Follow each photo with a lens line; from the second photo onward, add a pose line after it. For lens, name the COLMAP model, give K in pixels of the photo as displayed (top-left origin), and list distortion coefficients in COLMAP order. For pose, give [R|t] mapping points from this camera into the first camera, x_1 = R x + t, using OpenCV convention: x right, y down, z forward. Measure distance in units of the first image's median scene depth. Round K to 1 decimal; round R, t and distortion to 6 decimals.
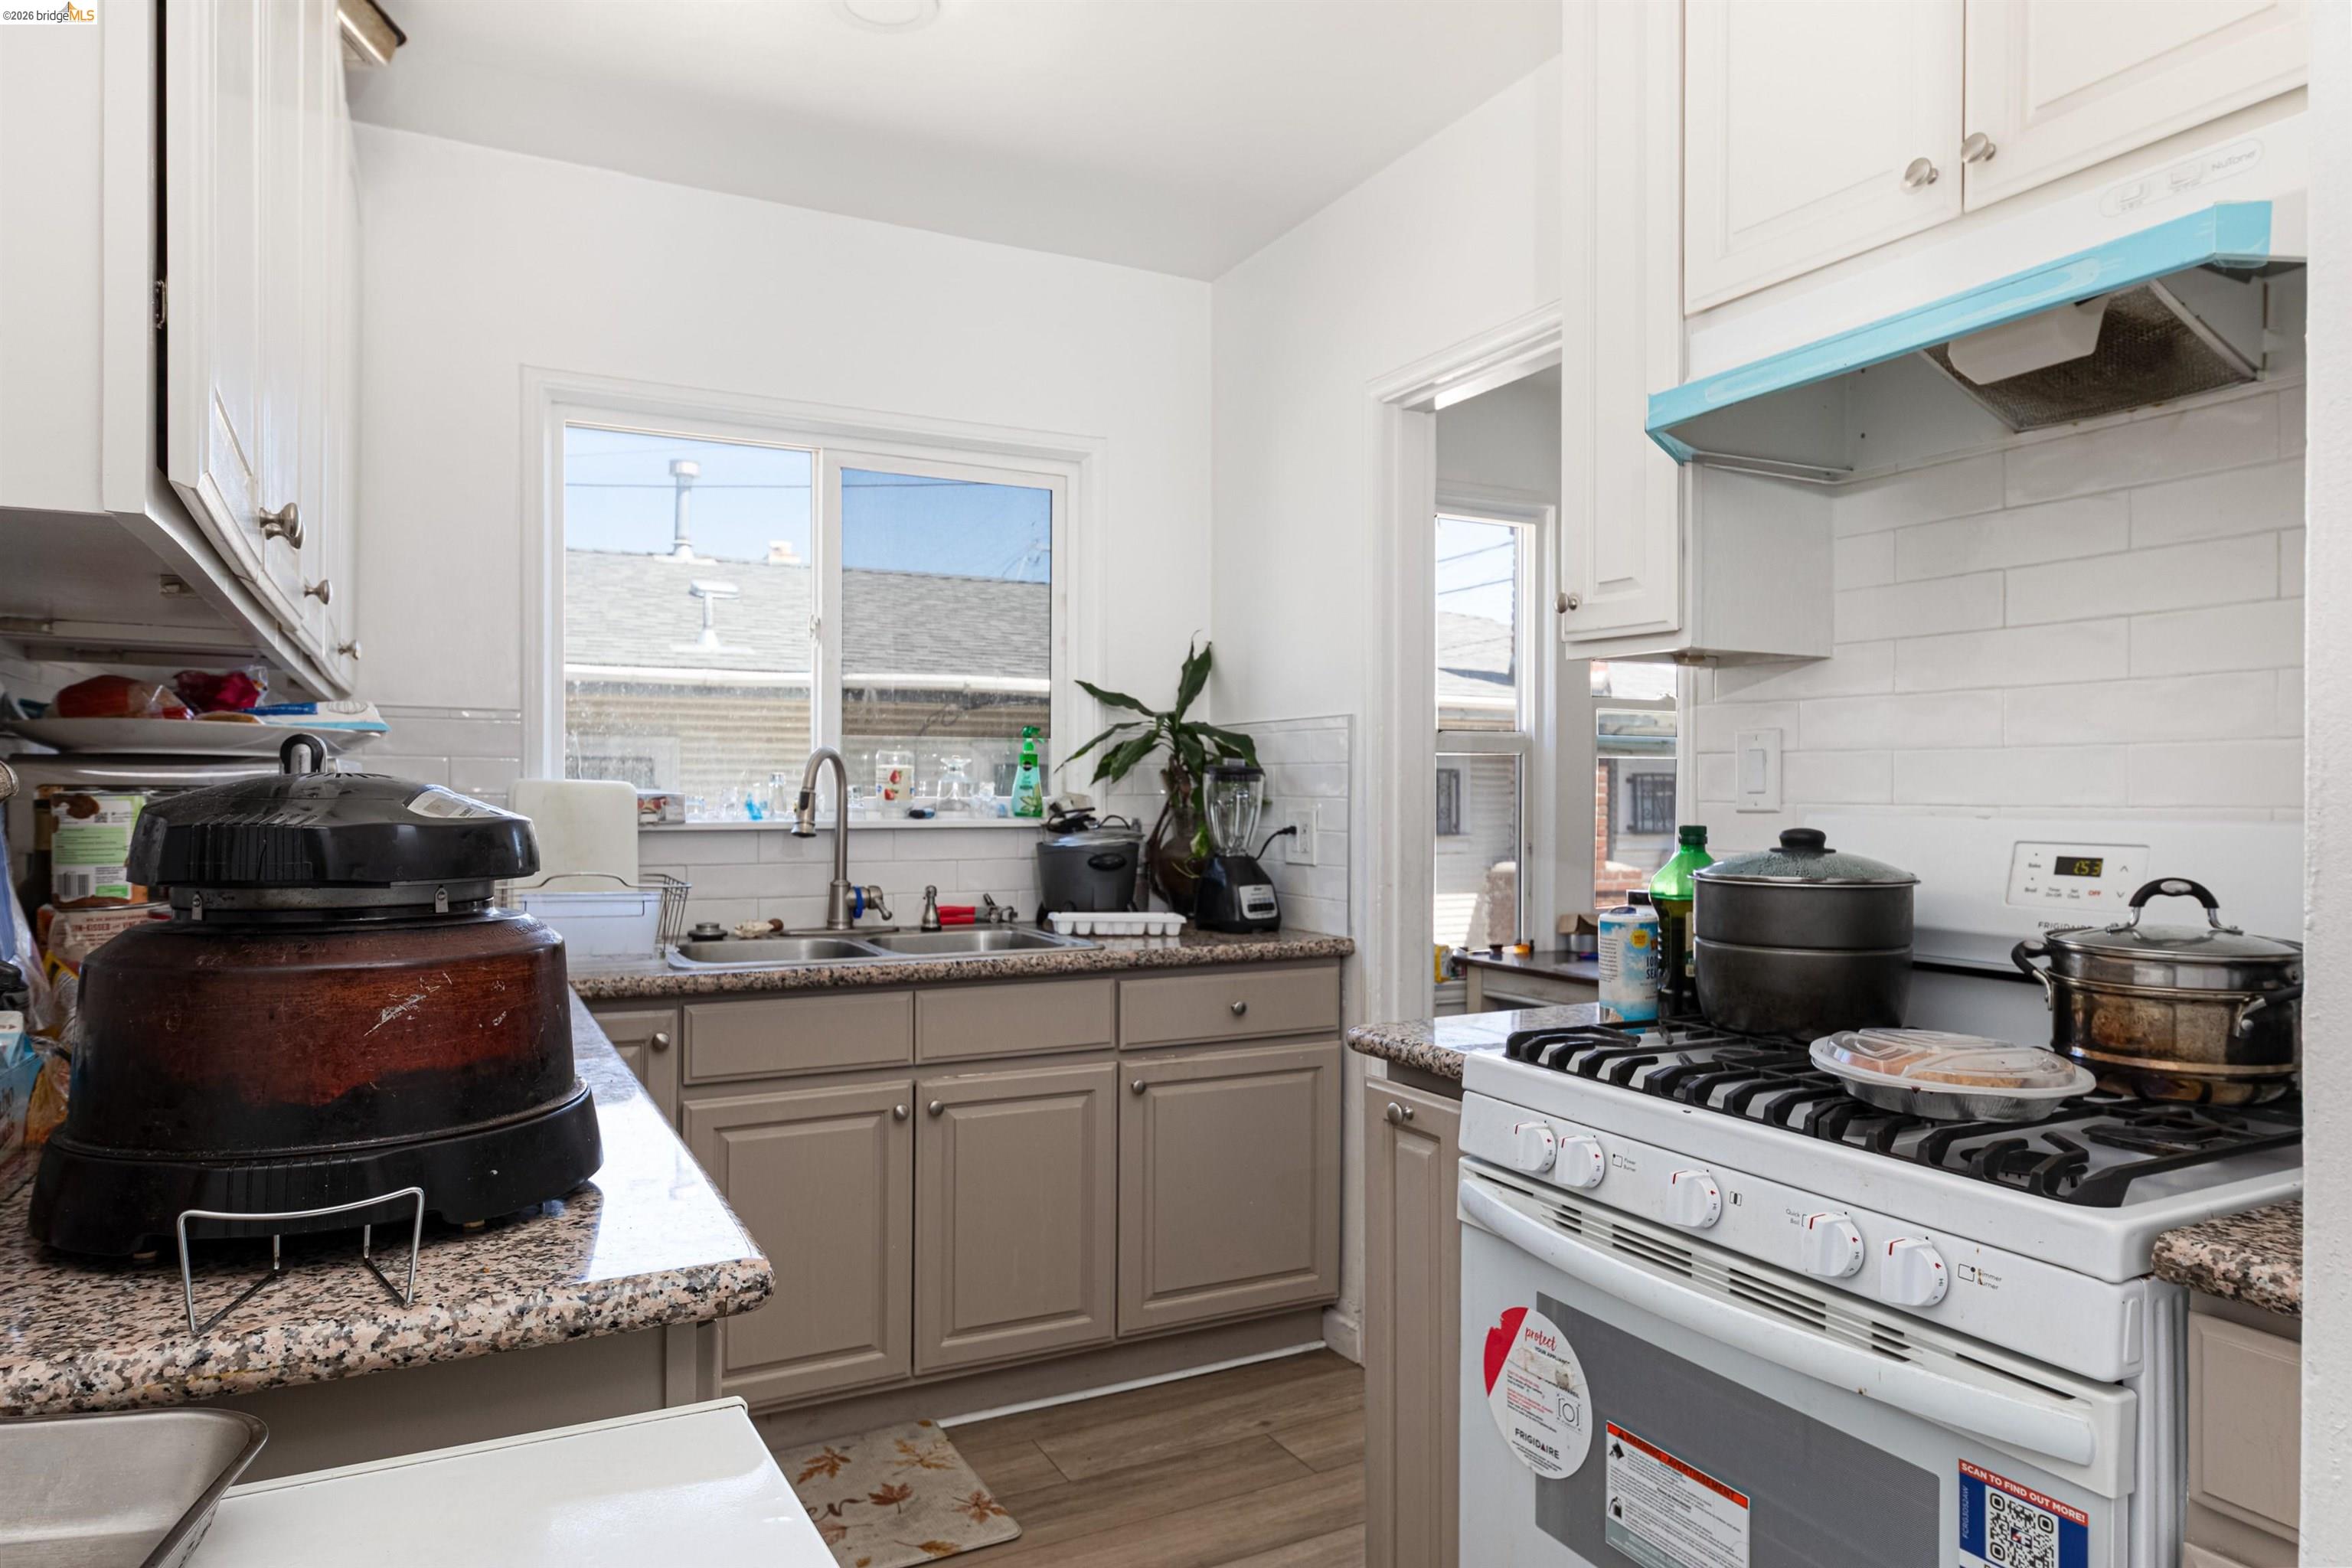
lens RADIAL K [[1413.3, 0, 1175.5], [0, 1413.3, 788.1], [0, 0, 1]] dist [0.001489, -0.000052]
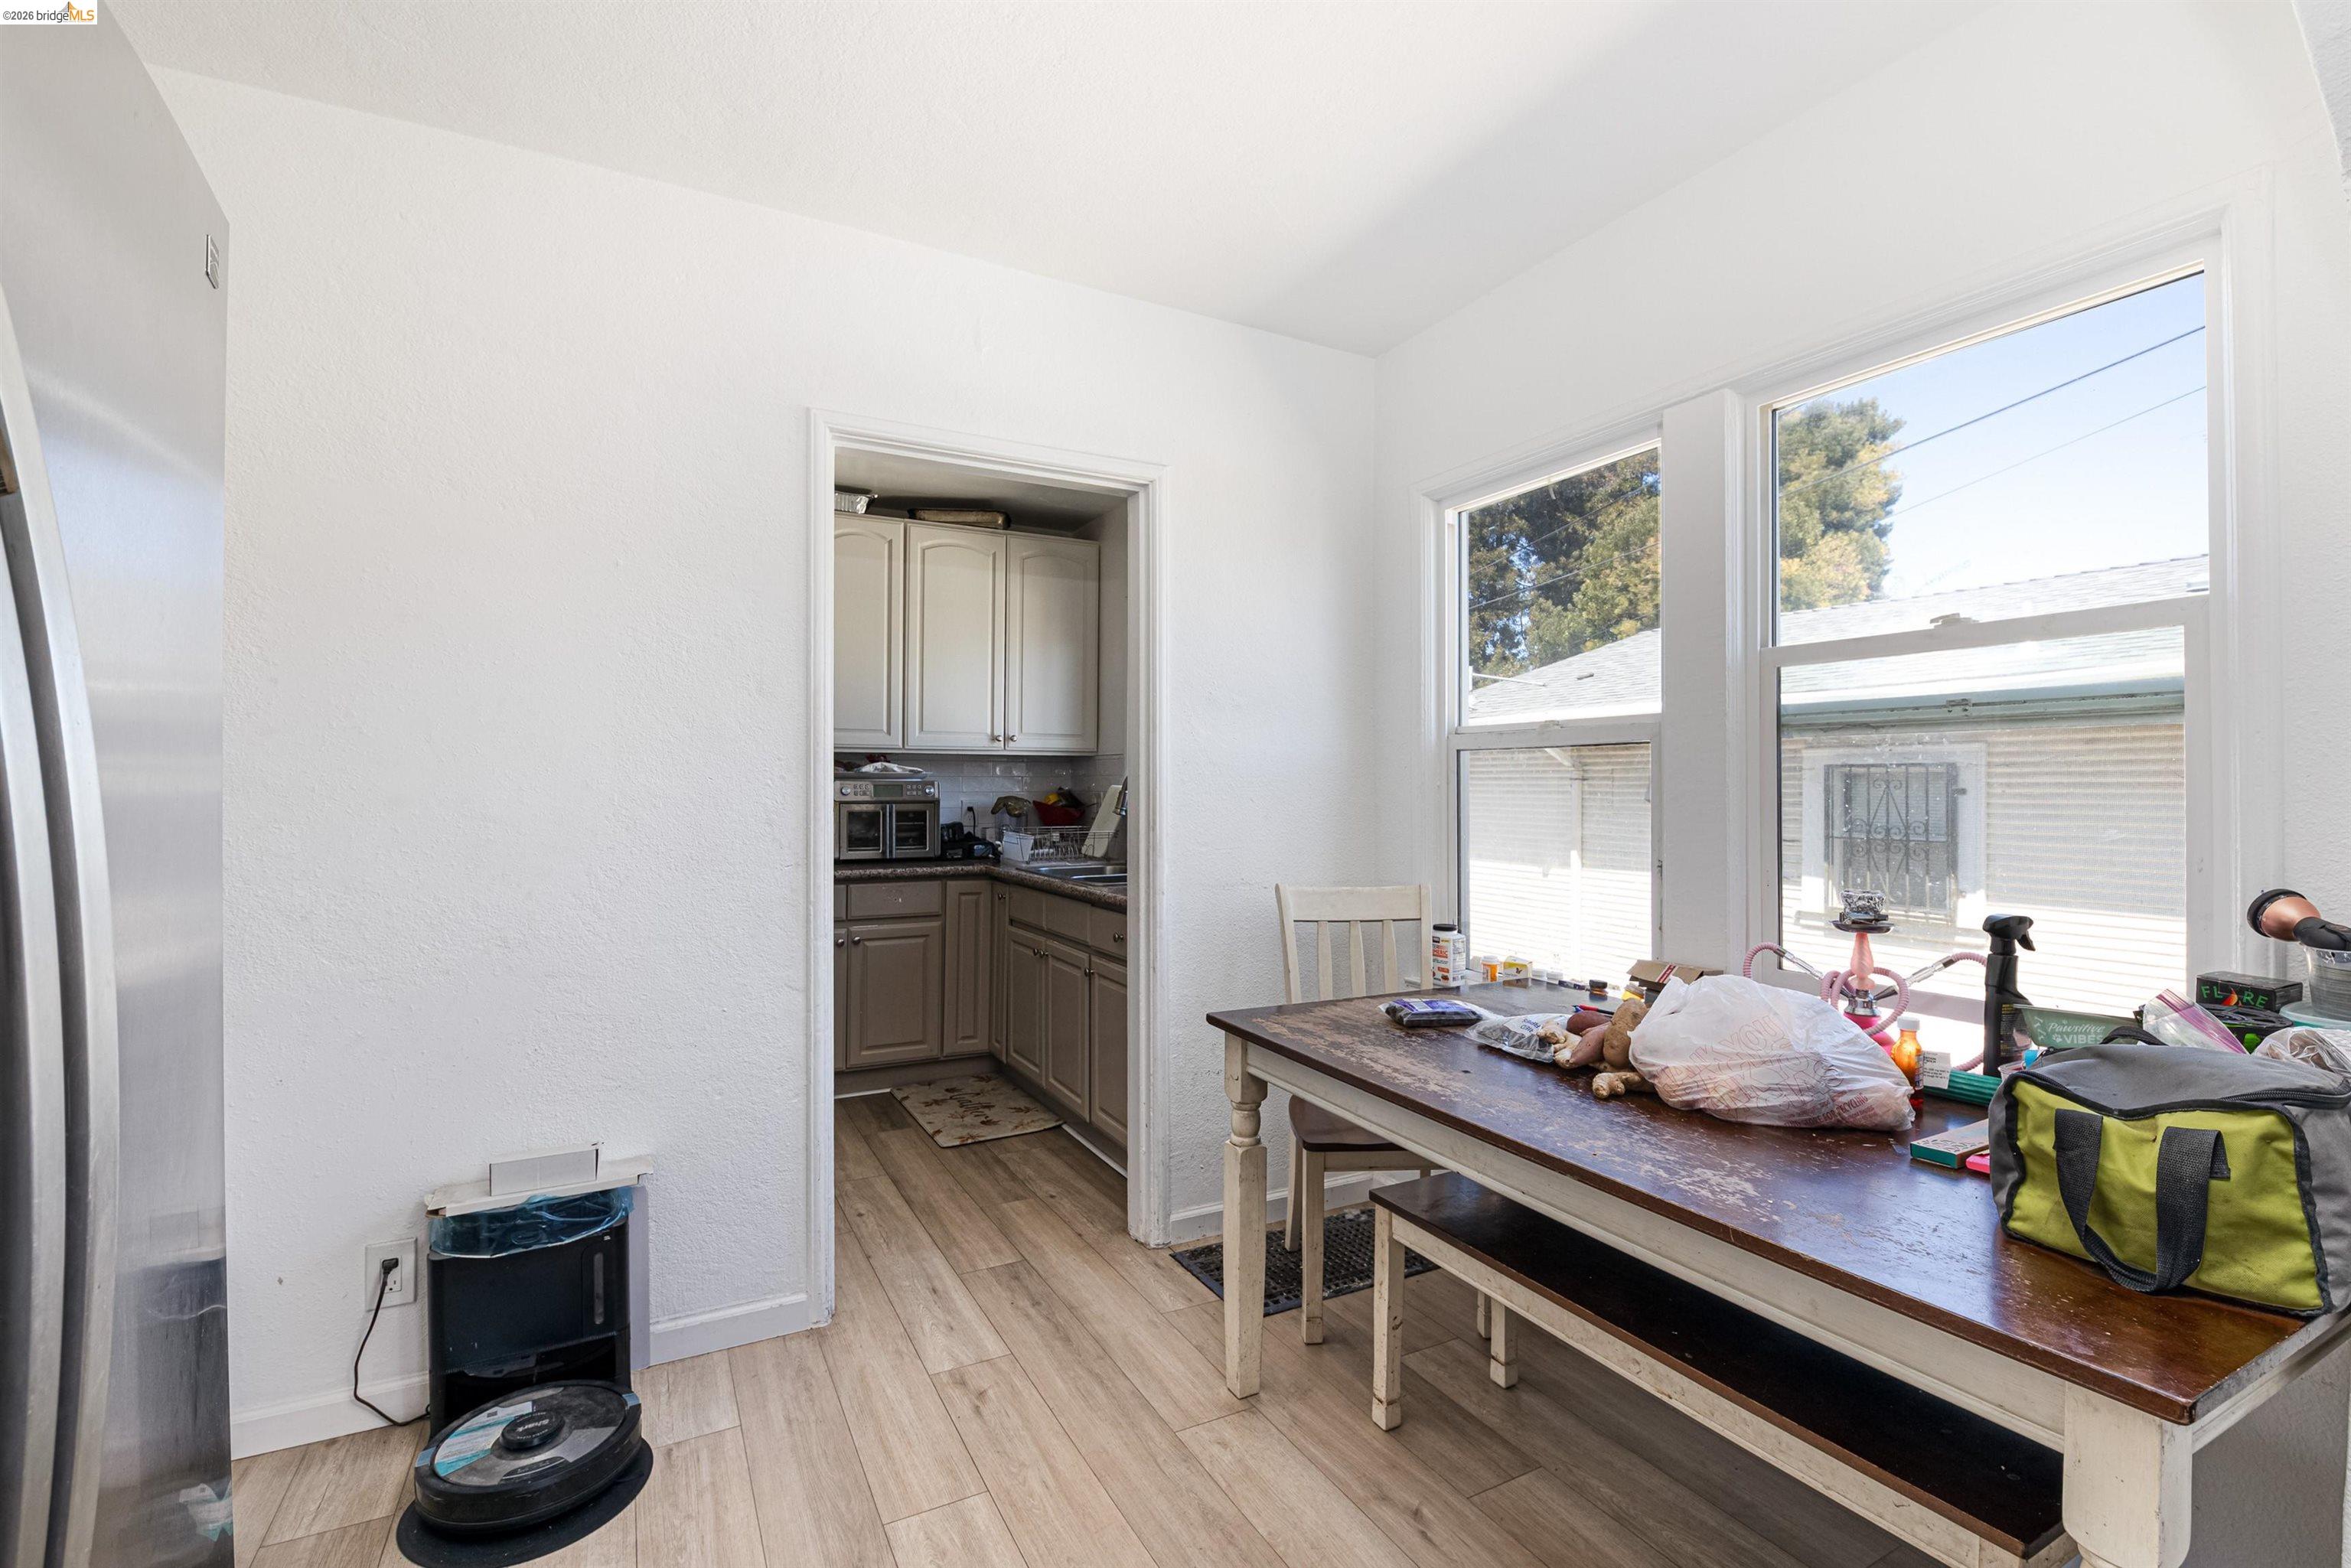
lens RADIAL K [[1003.1, 0, 1173.0], [0, 1003.1, 789.1], [0, 0, 1]] dist [-0.014265, -0.000322]
pose [[0.032508, -0.002948, -0.999467, 1.173005], [-0.000536, 0.999995, -0.002967, 0.006052], [0.999471, 0.000632, 0.032506, 1.103869]]
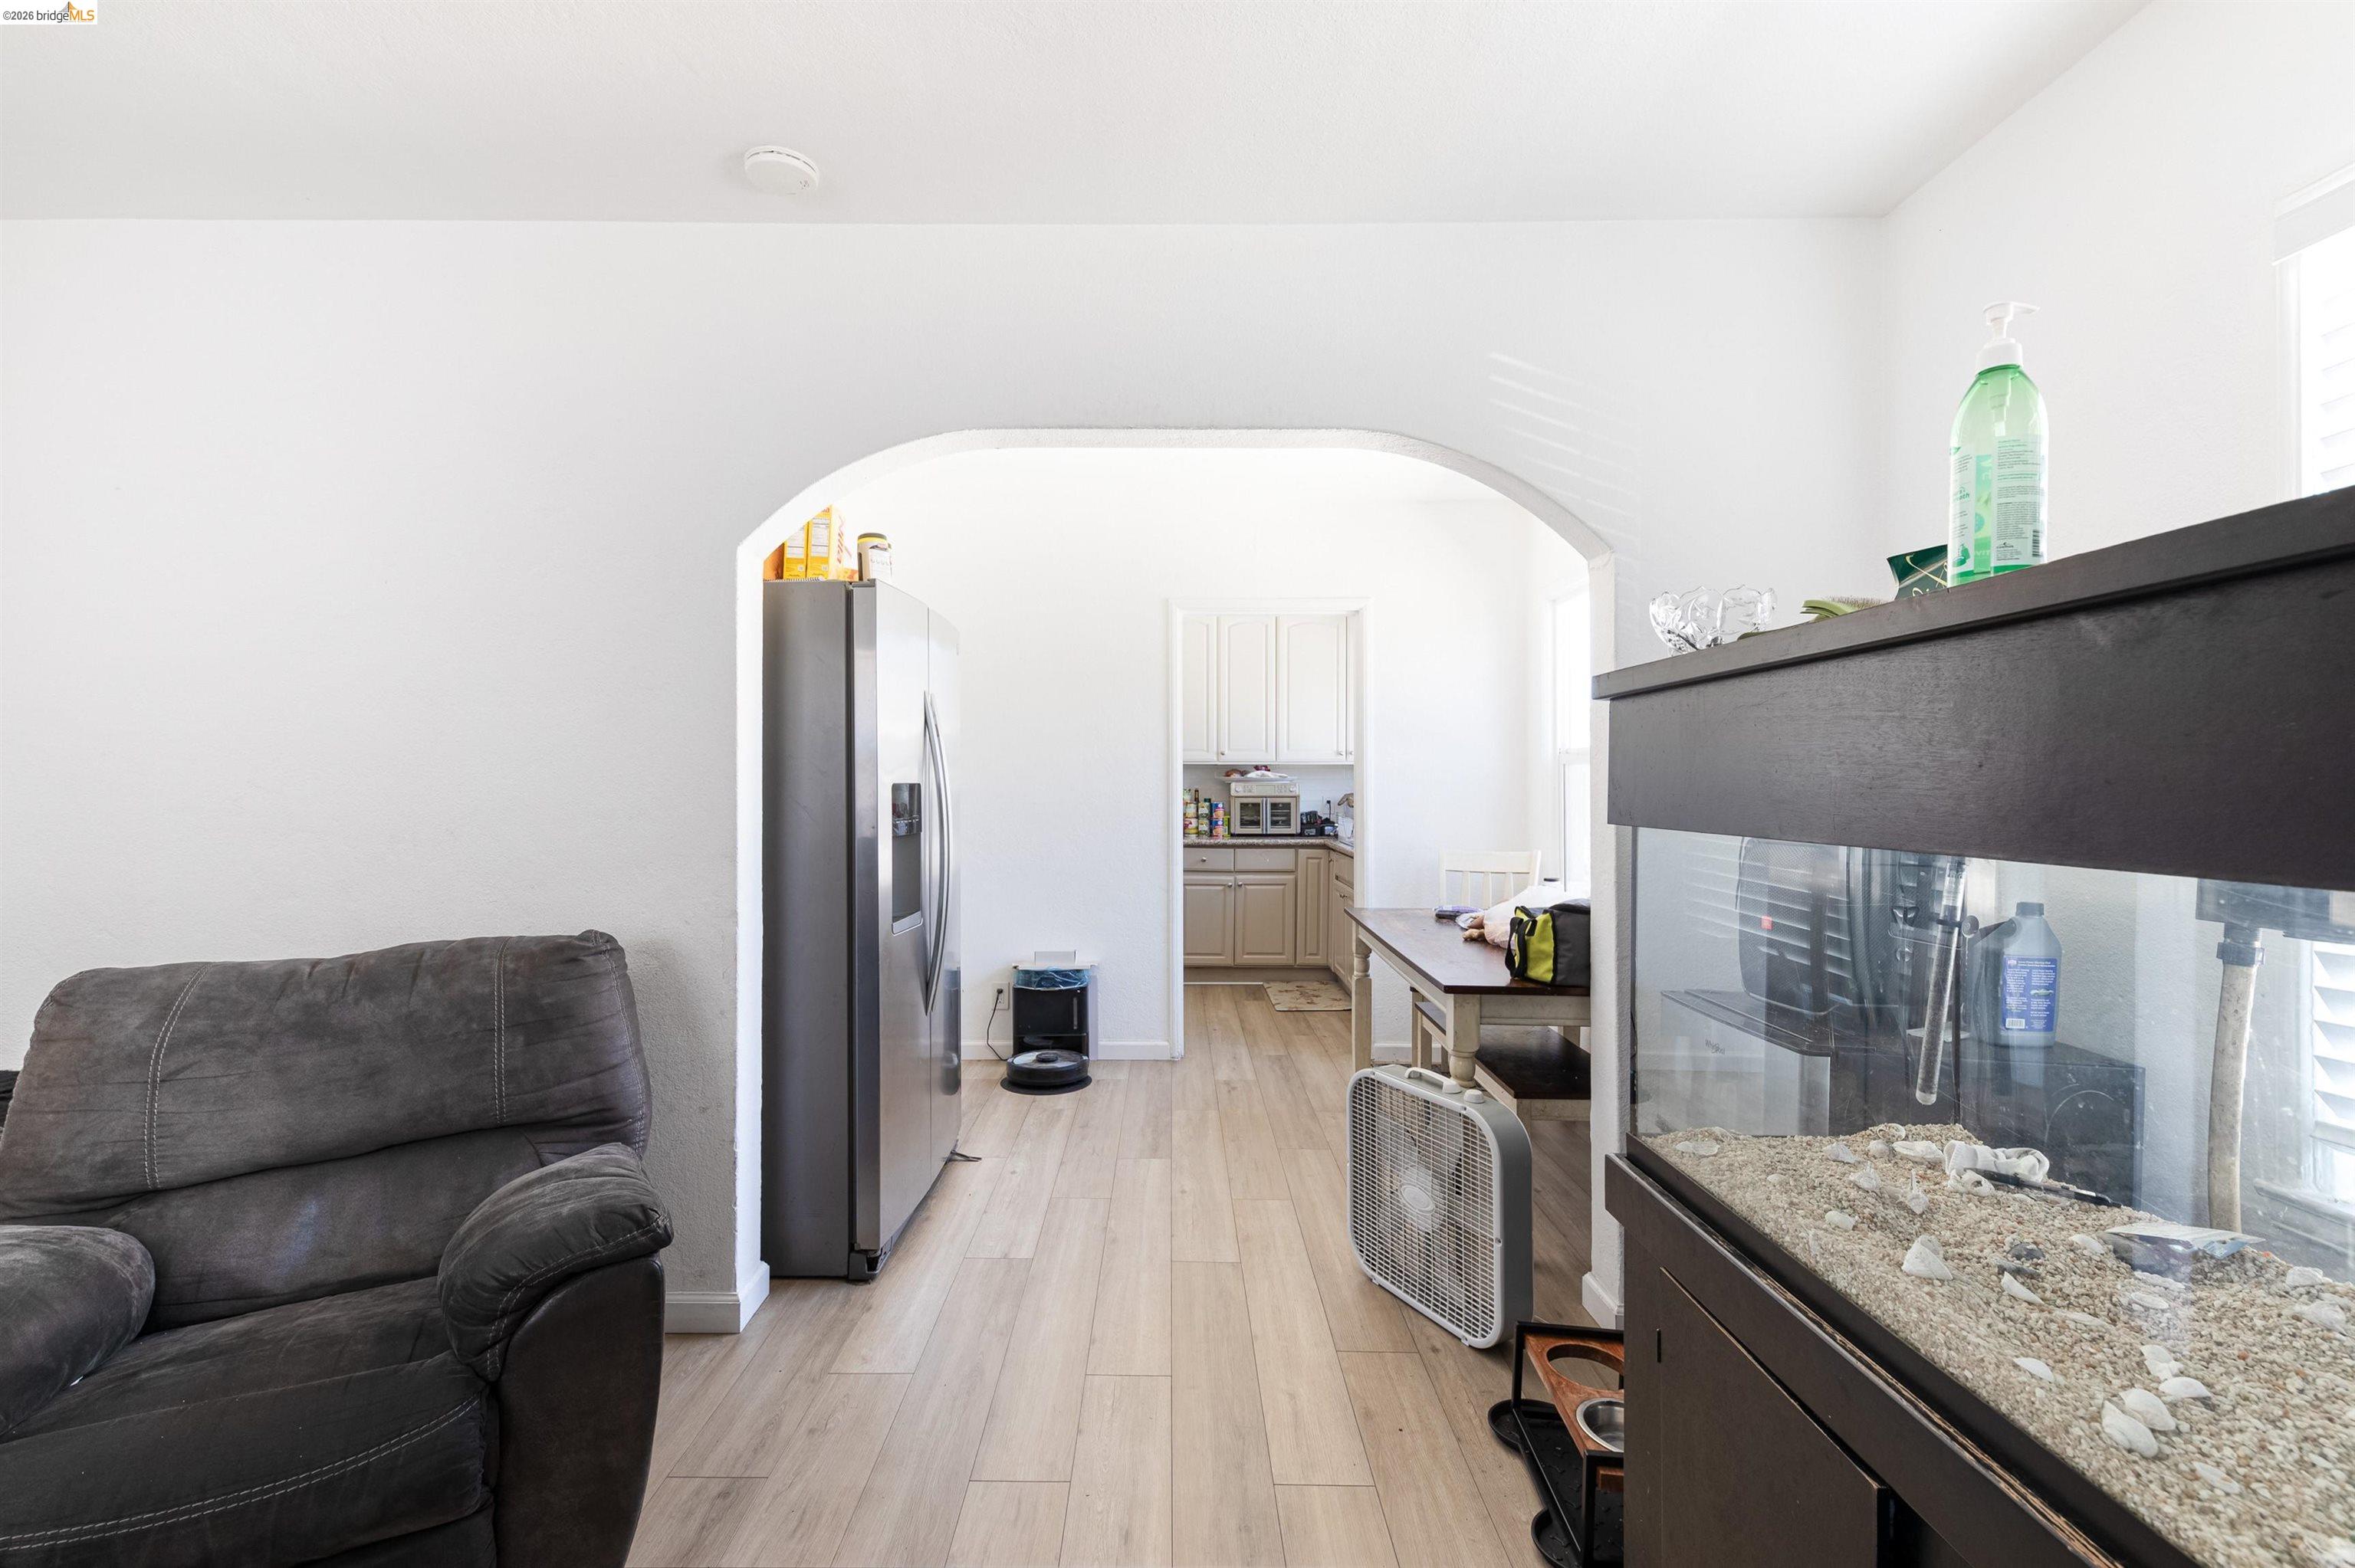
lens RADIAL K [[1004.7, 0, 1175.0], [0, 1004.7, 789.1], [0, 0, 1]] dist [-0.014265, -0.000322]
pose [[-0.449423, 0.001558, -0.893318, 1.816766], [0.001625, 0.999998, 0.000927, 0.000694], [0.893317, -0.001035, -0.449425, 1.585283]]
